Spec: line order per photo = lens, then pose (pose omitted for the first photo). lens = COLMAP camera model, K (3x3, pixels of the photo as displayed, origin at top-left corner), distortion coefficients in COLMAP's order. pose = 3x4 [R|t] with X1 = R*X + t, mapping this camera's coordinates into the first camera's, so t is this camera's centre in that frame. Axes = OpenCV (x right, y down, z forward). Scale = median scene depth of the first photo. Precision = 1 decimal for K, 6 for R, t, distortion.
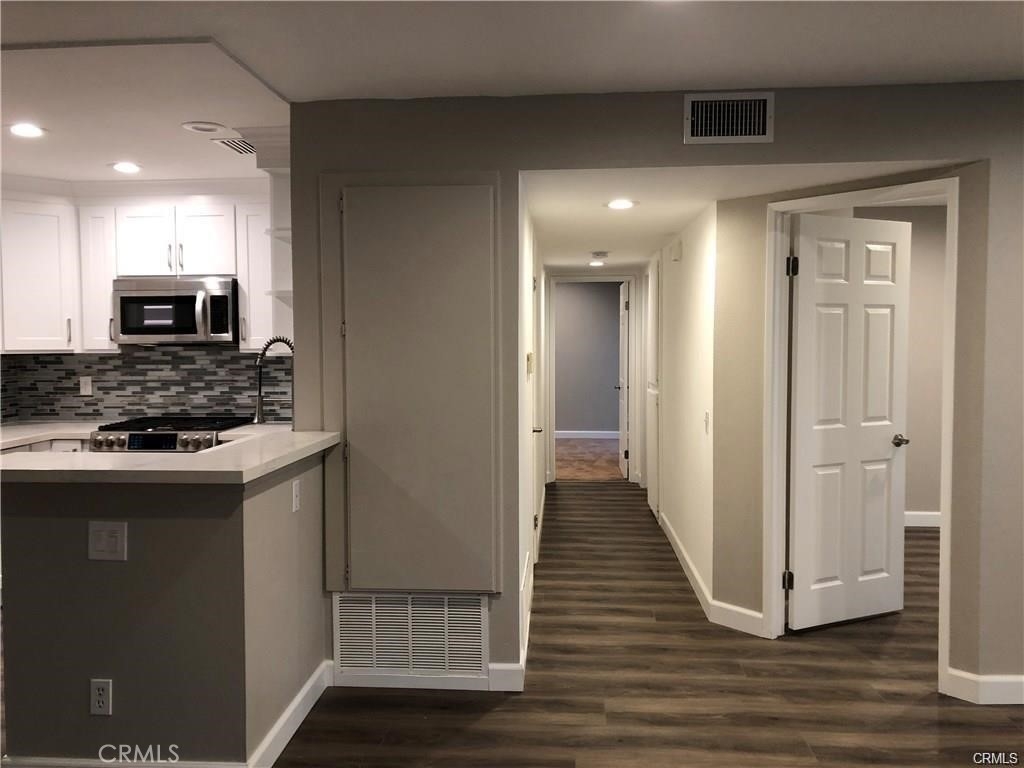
lens RADIAL K [[848.2, 0, 505.2], [0, 848.2, 375.6], [0, 0, 1]] dist [0.018724, 0.008011]
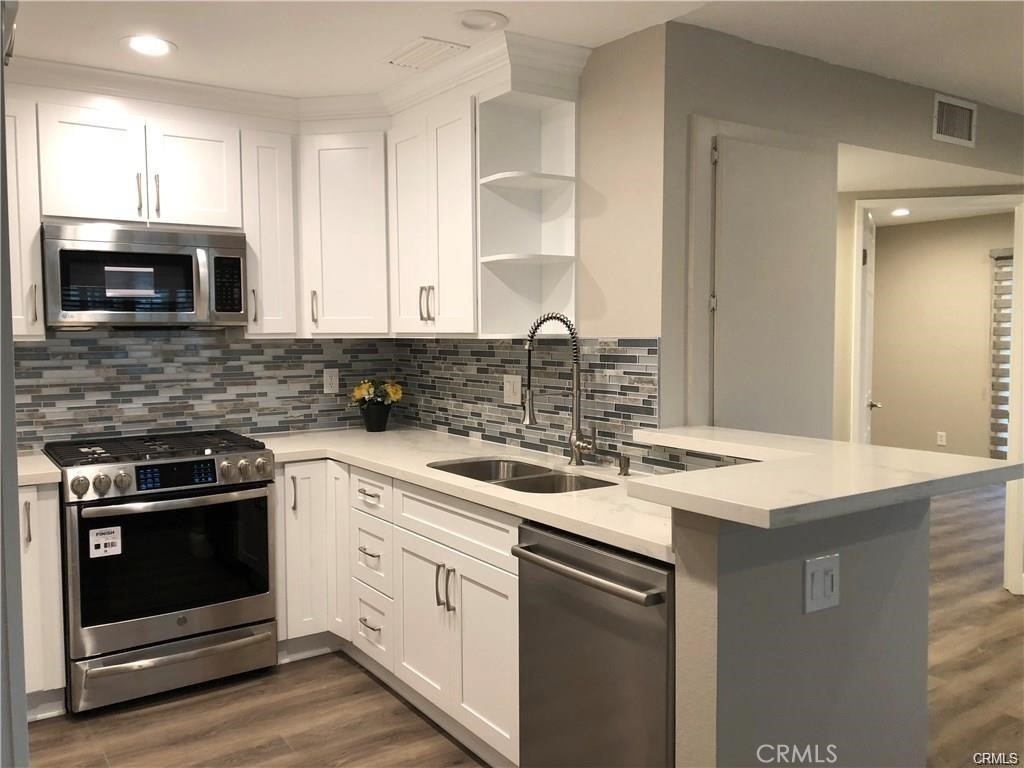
lens RADIAL K [[848.2, 0, 505.2], [0, 848.2, 375.6], [0, 0, 1]] dist [0.018724, 0.008011]
pose [[0.781251, -0.033997, 0.623291, -0.573825], [0.029626, 0.999410, 0.017378, -0.002234], [-0.623514, 0.004888, 0.781797, 0.304695]]
